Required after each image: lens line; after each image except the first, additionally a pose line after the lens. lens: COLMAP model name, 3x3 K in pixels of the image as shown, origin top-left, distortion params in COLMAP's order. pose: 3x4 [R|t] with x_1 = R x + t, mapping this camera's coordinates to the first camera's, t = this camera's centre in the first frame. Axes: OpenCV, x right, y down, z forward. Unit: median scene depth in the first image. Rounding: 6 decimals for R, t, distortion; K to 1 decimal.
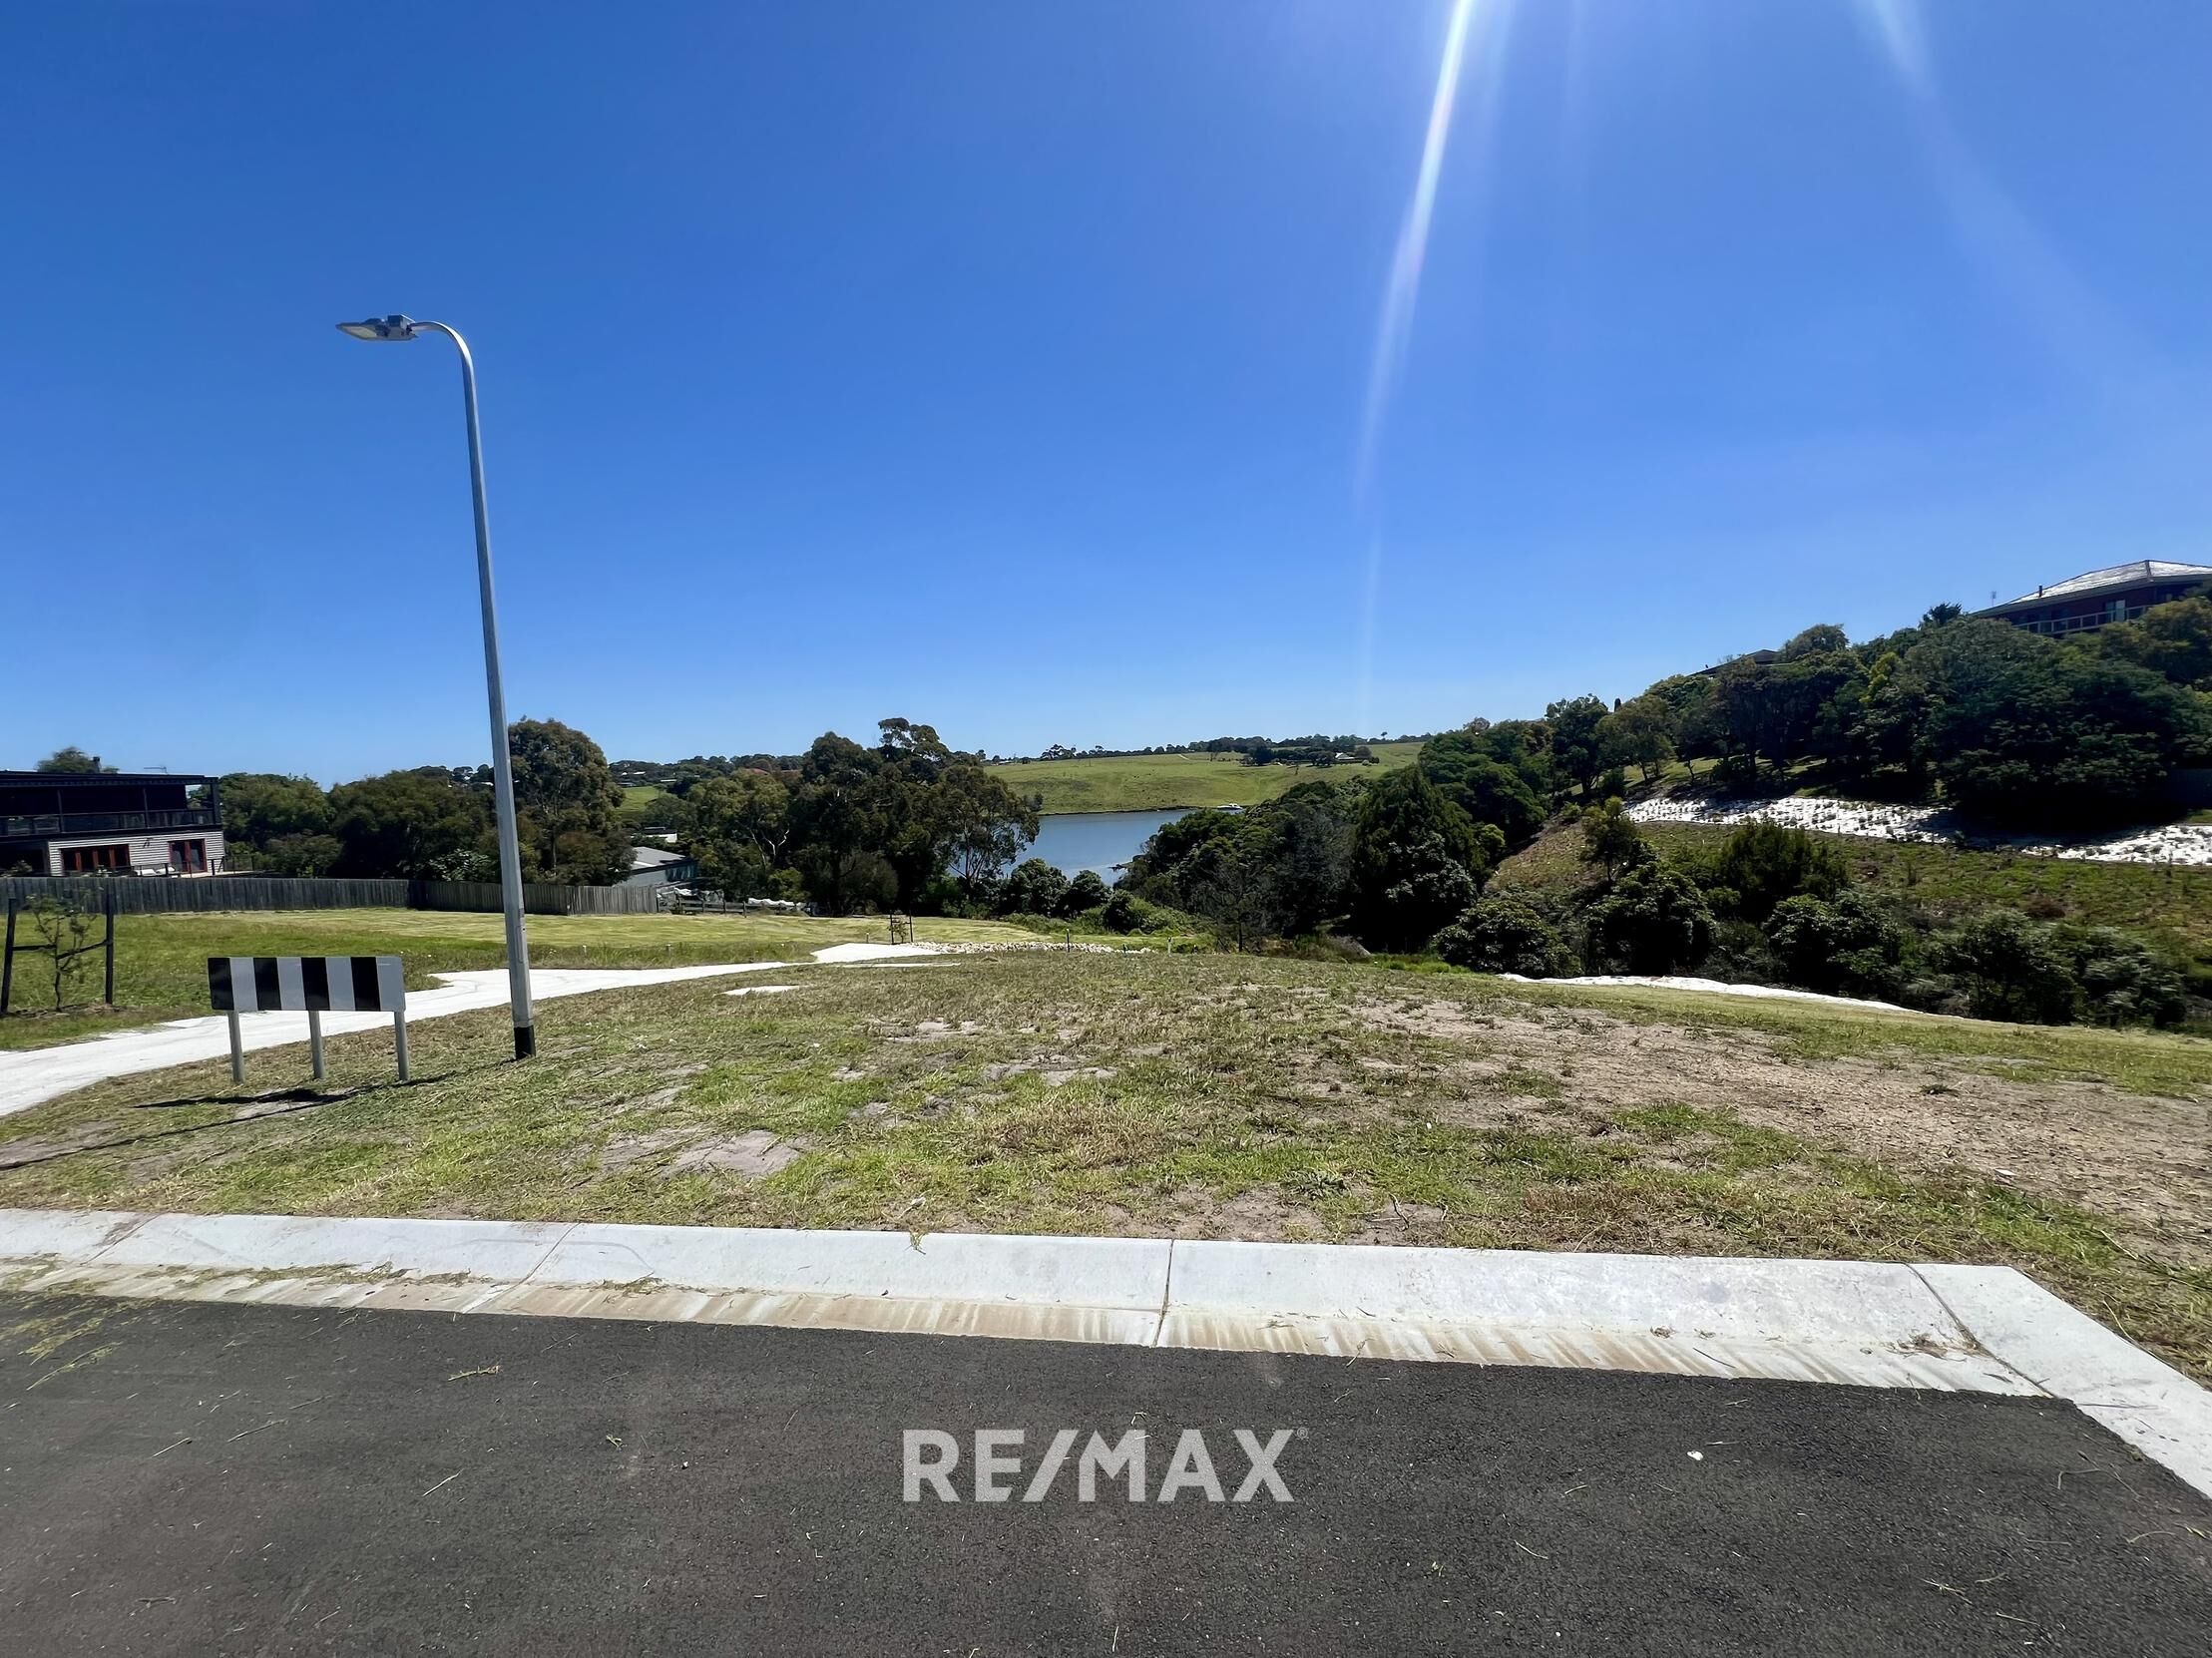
lens RADIAL K [[888.7, 0, 1103.6], [0, 888.7, 831.7], [0, 0, 1]] dist [0.001253, 0.000234]
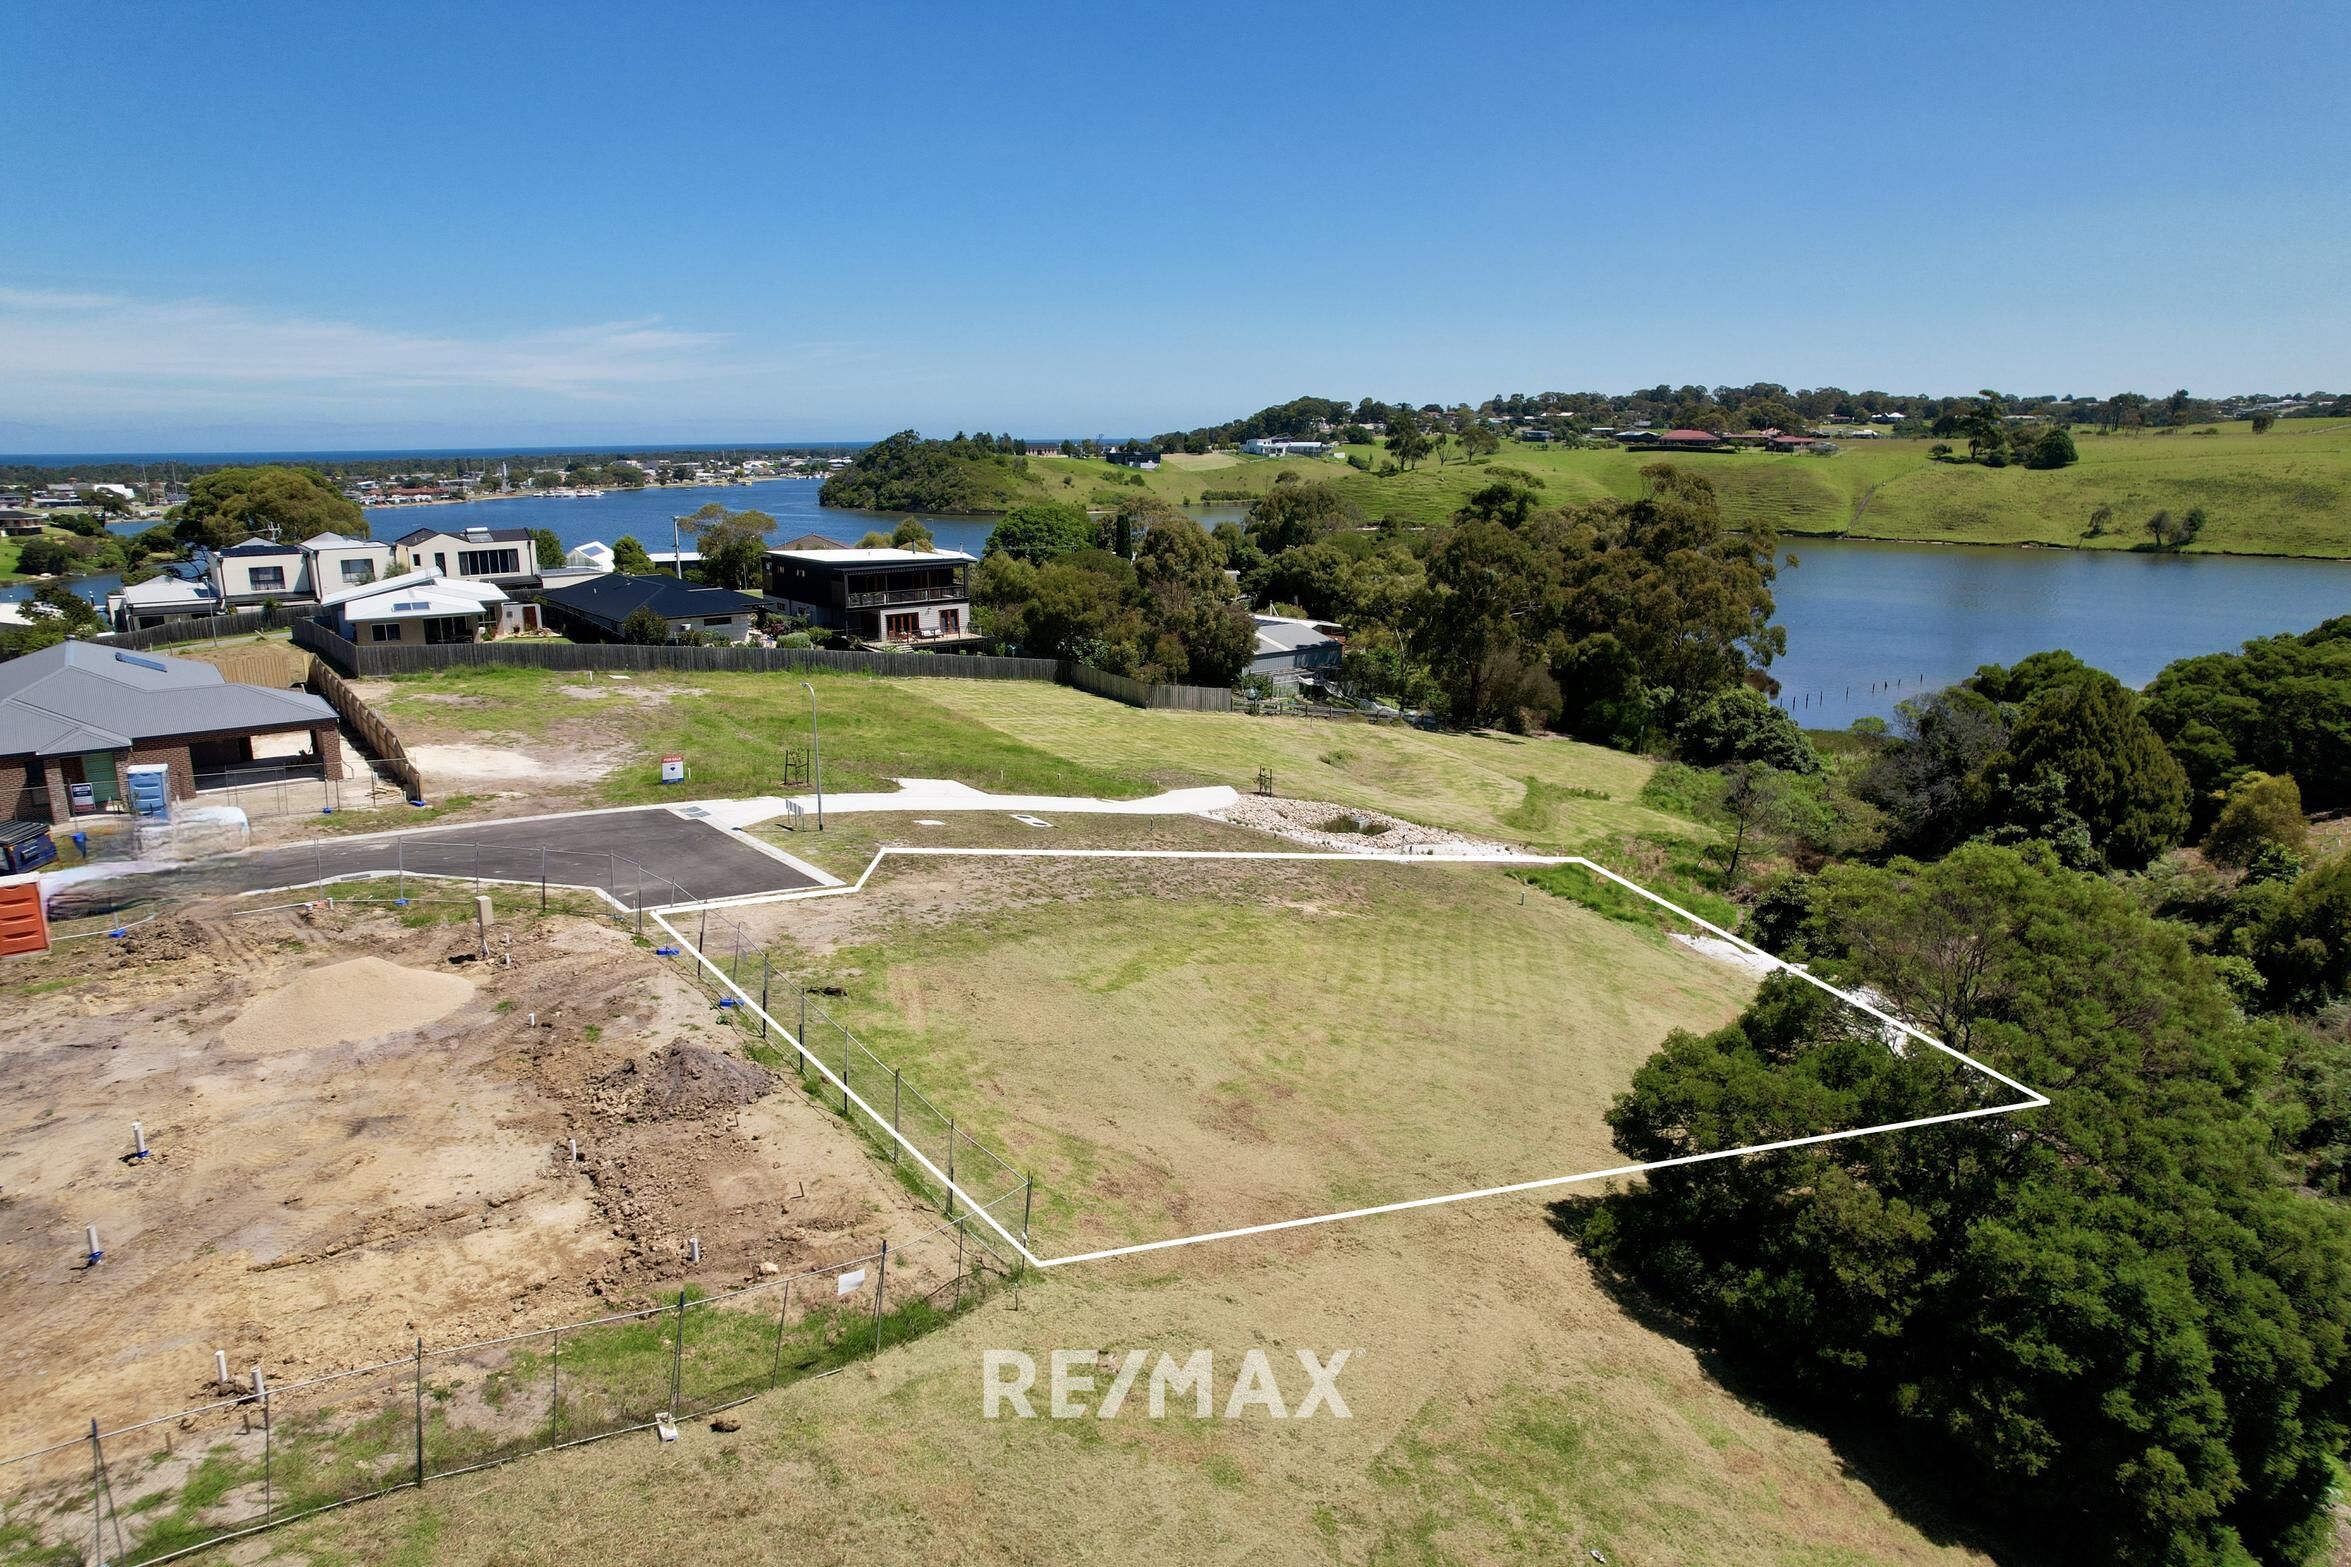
lens RADIAL K [[1485.3, 0, 1174.6], [0, 1485.3, 786.0], [0, 0, 1]] dist [-0.000795, 0.000395]
pose [[0.731650, 0.194038, -0.653481, 0.719202], [-0.069870, 0.974930, 0.211258, -0.219010], [0.678090, -0.108908, 0.726865, -0.424468]]
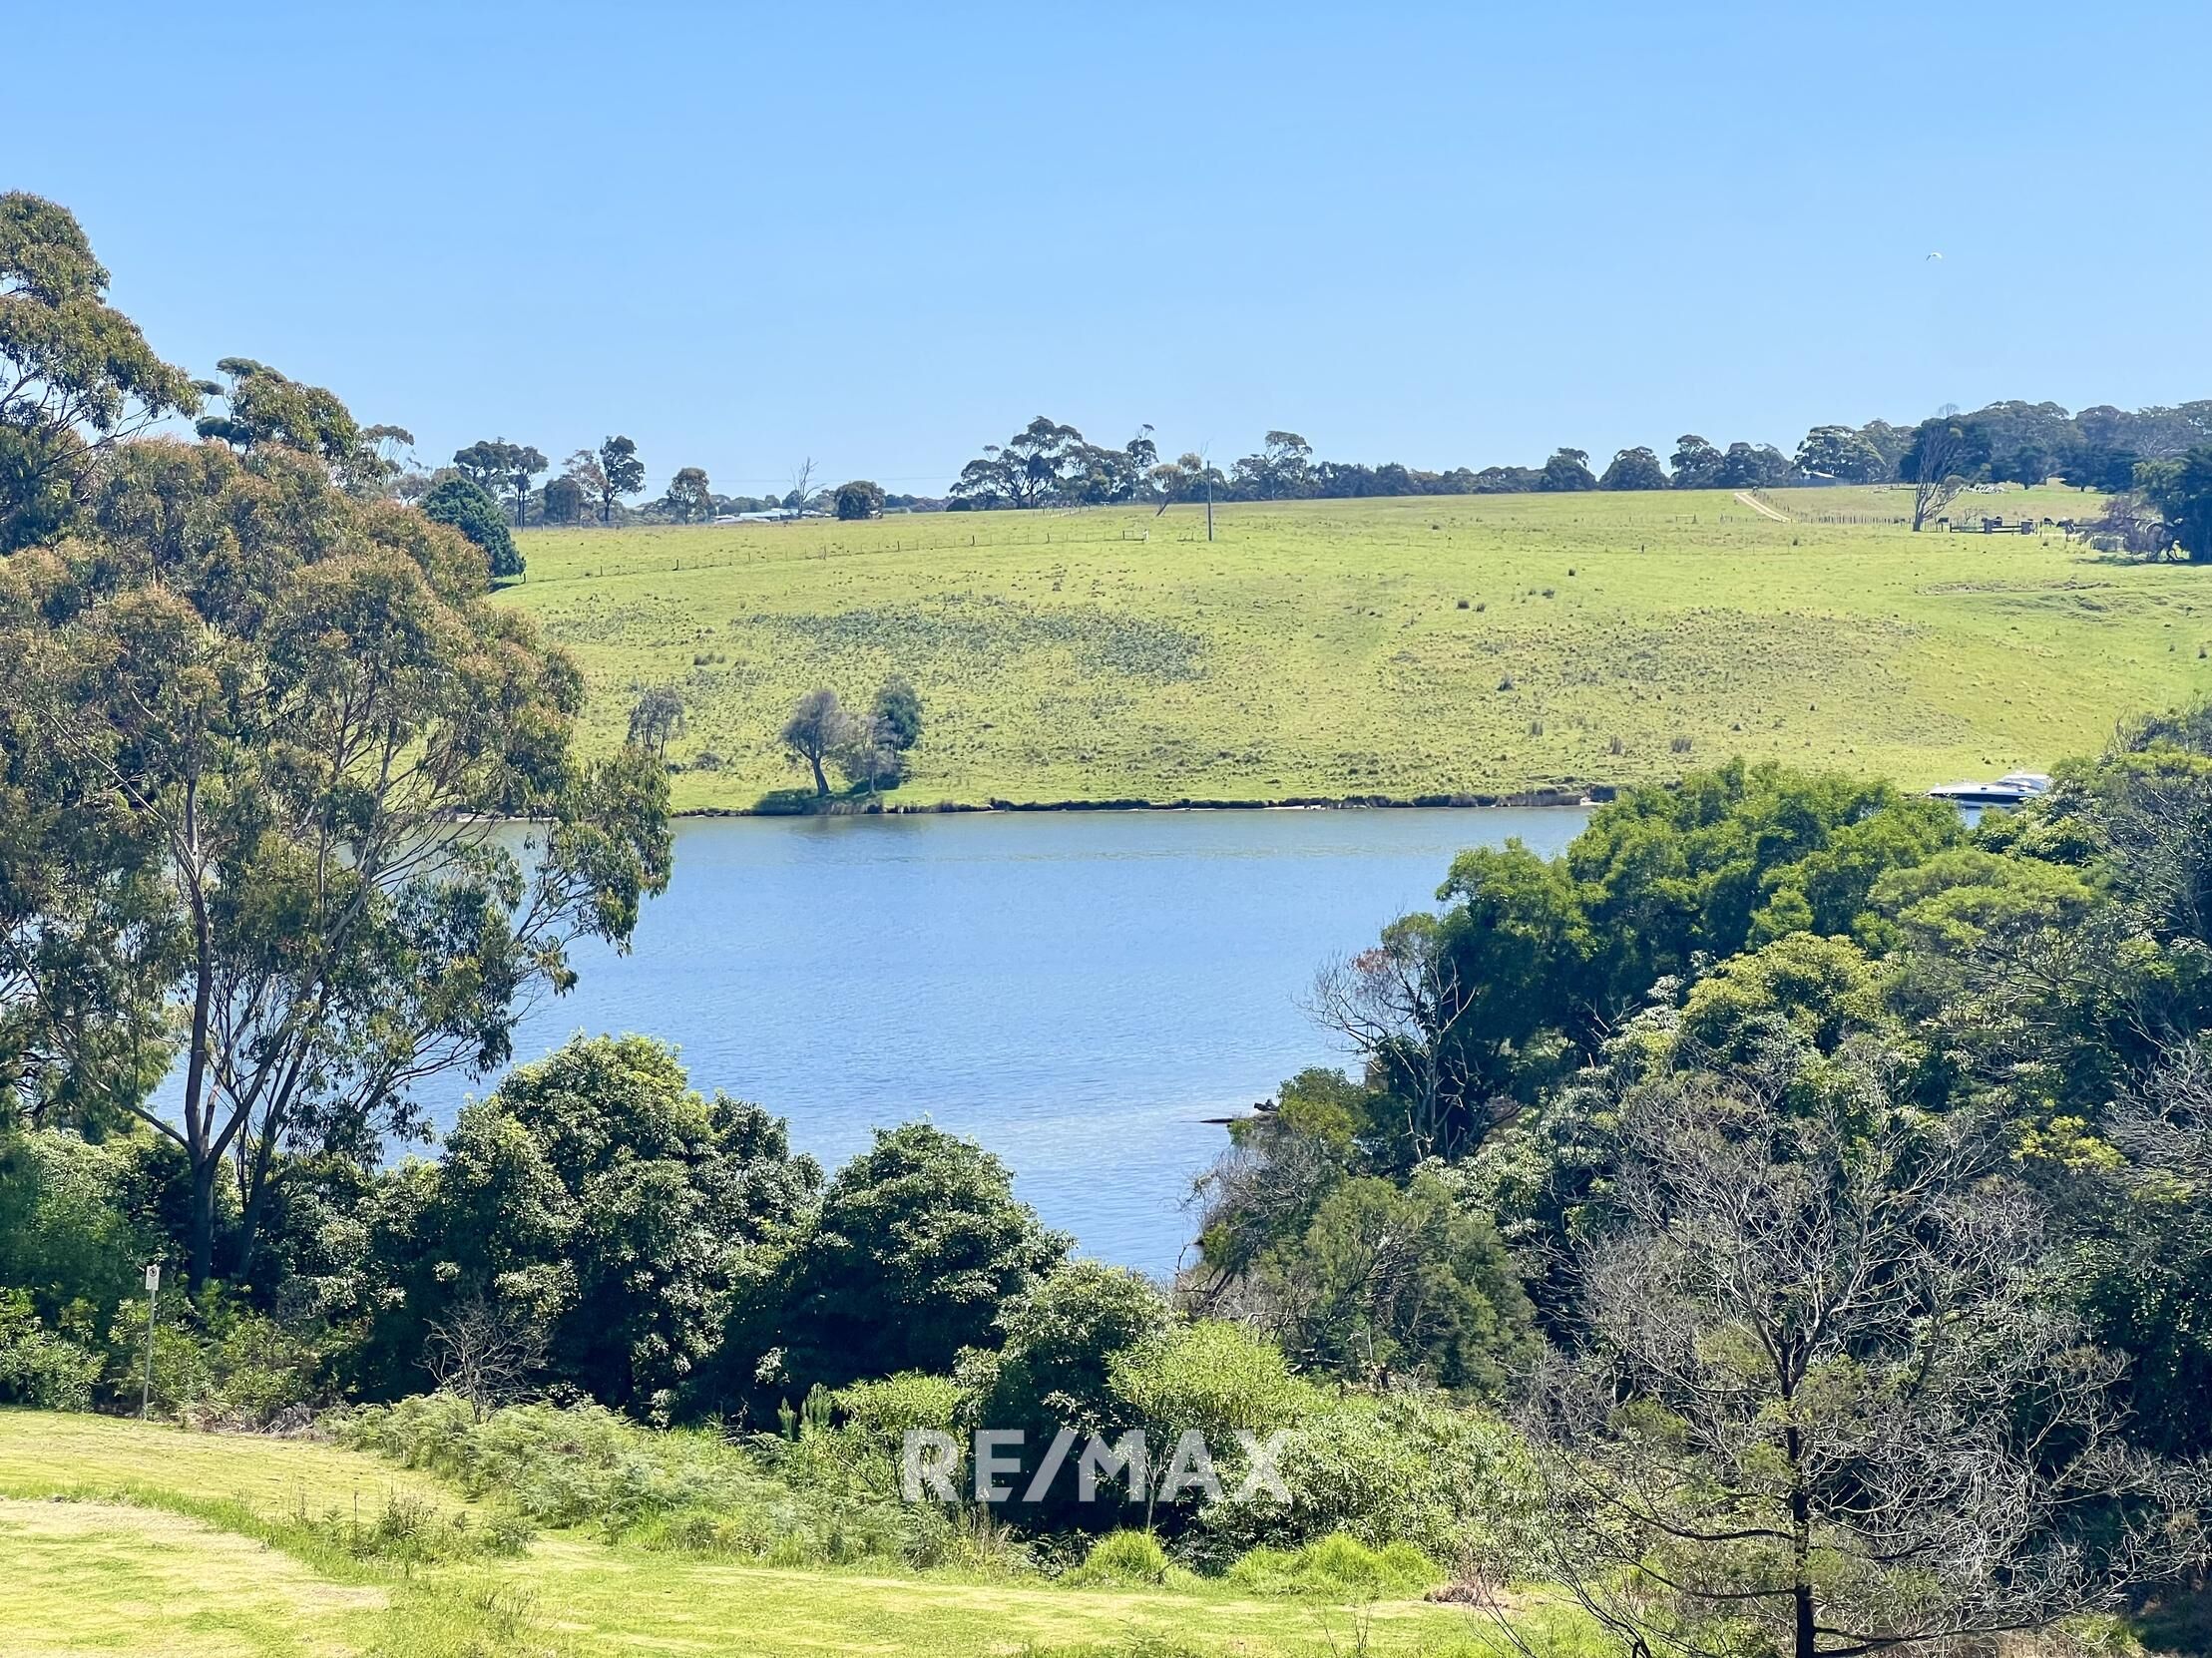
lens RADIAL K [[4975.7, 0, 1106.6], [0, 4975.7, 828.2], [0, 0, 1]] dist [0.140278, 0.000000]
pose [[0.998670, 0.028351, -0.043072, 0.082049], [-0.029133, 0.999420, -0.017656, 0.010600], [0.042547, 0.018887, 0.998916, 0.237021]]
